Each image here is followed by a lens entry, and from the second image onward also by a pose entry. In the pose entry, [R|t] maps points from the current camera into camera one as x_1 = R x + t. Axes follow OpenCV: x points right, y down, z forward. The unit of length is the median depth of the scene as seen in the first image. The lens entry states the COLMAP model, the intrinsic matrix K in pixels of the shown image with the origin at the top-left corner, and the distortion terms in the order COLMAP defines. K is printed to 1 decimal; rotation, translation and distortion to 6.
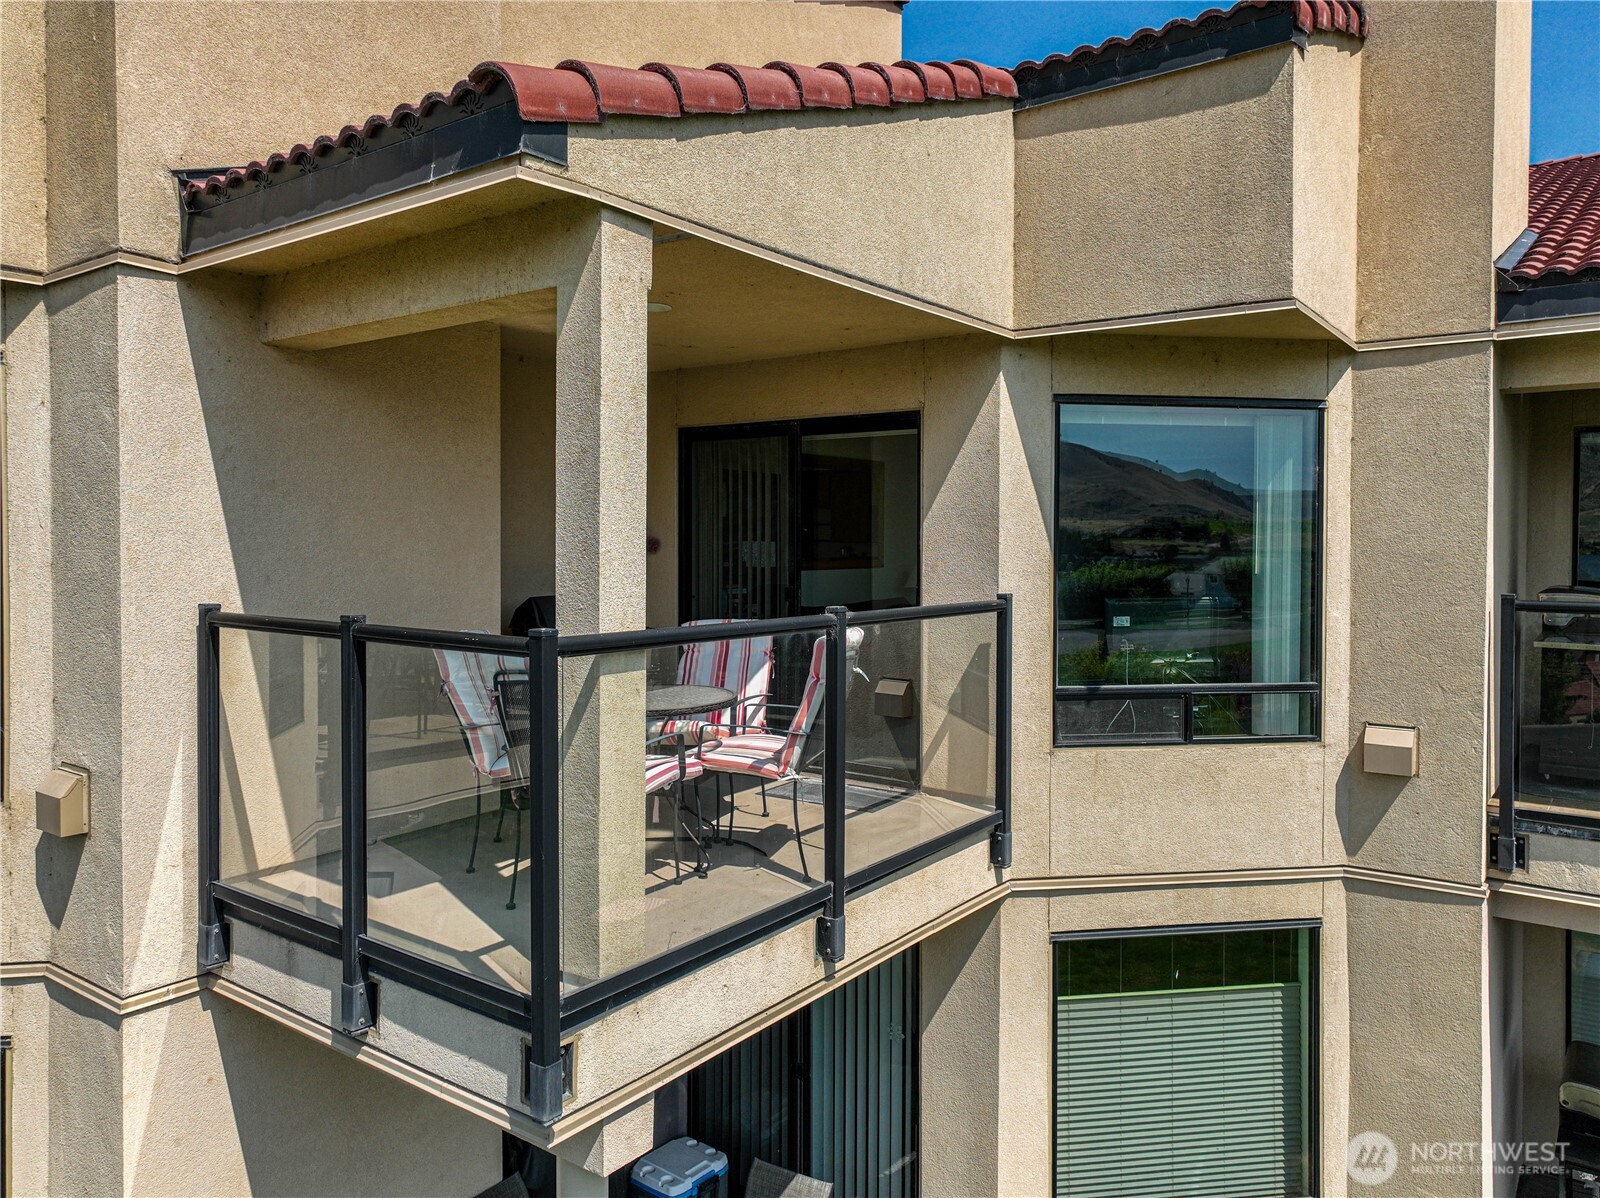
lens RADIAL K [[1120.9, 0, 804.3], [0, 1120.9, 558.7], [0, 0, 1]] dist [0.000336, 0.001694]
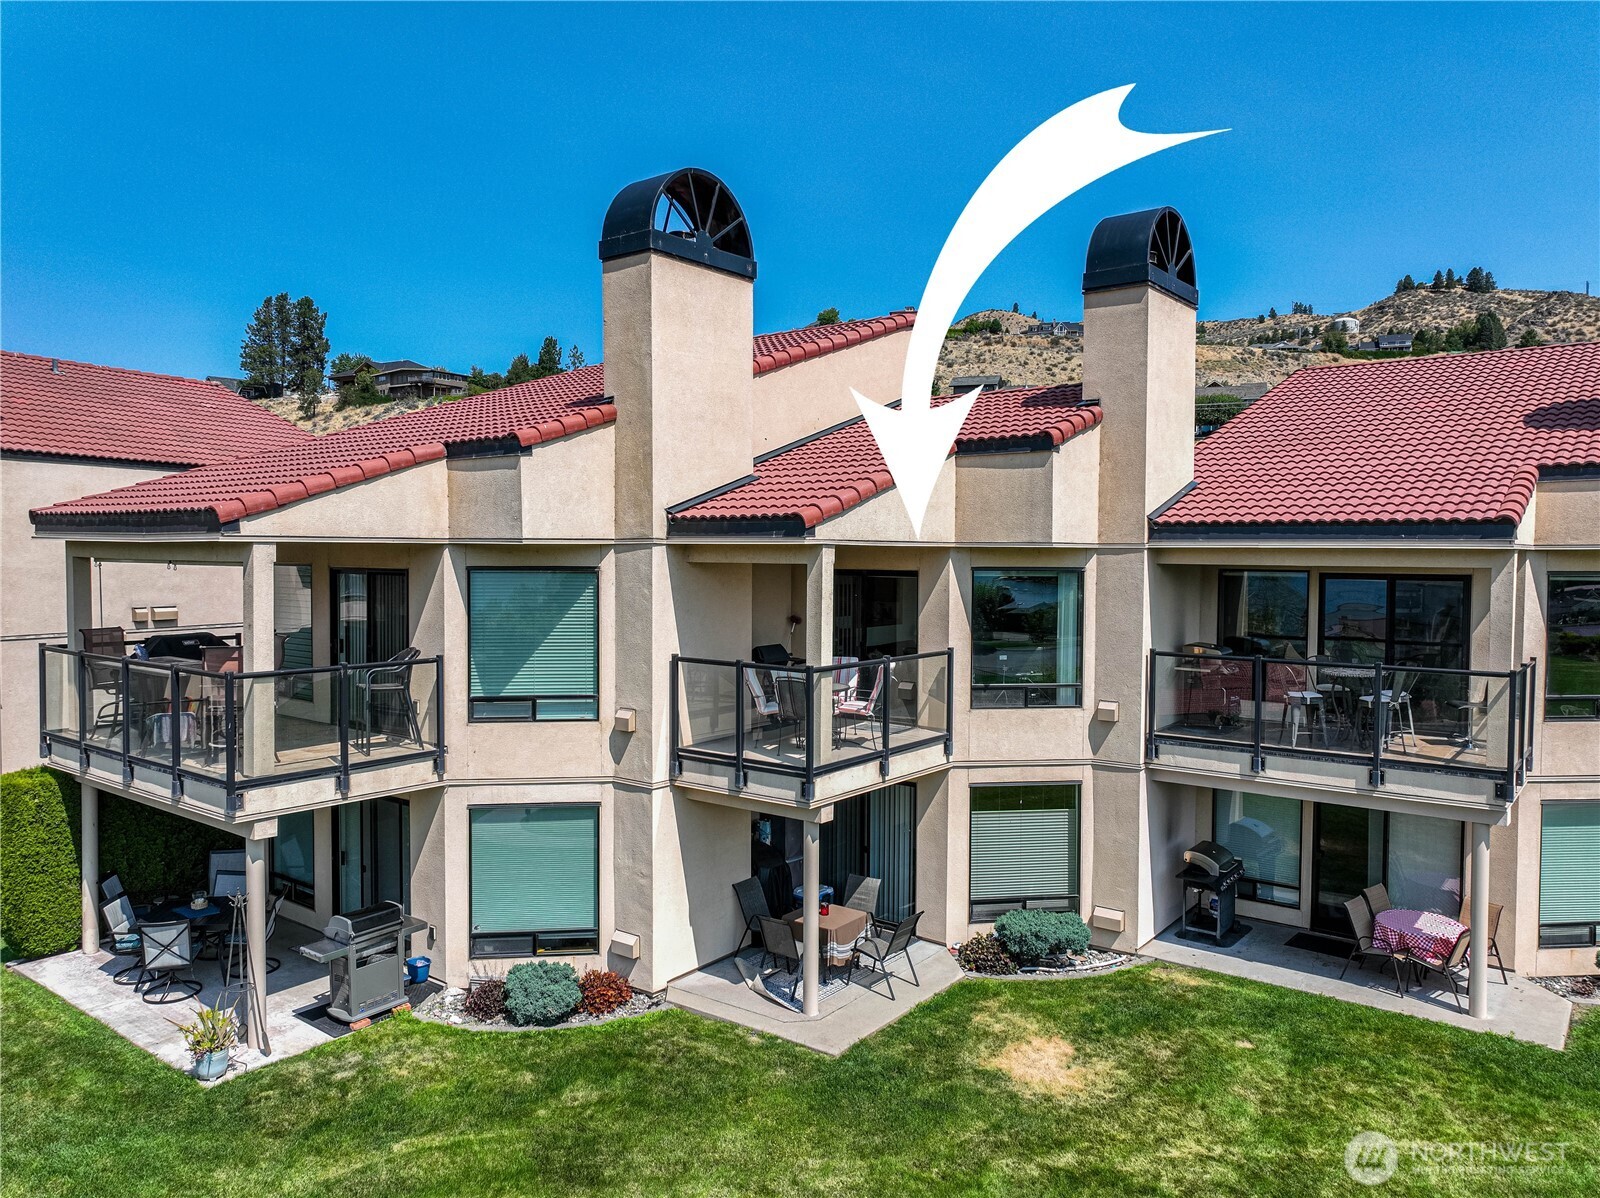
lens RADIAL K [[1133.4, 0, 799.8], [0, 1133.4, 567.7], [0, 0, 1]] dist [0.002347, 0.001542]
pose [[0.999835, 0.004523, -0.017592, -0.116732], [-0.004454, 0.999982, 0.003949, -0.157236], [0.017610, -0.003870, 0.999837, -1.560716]]
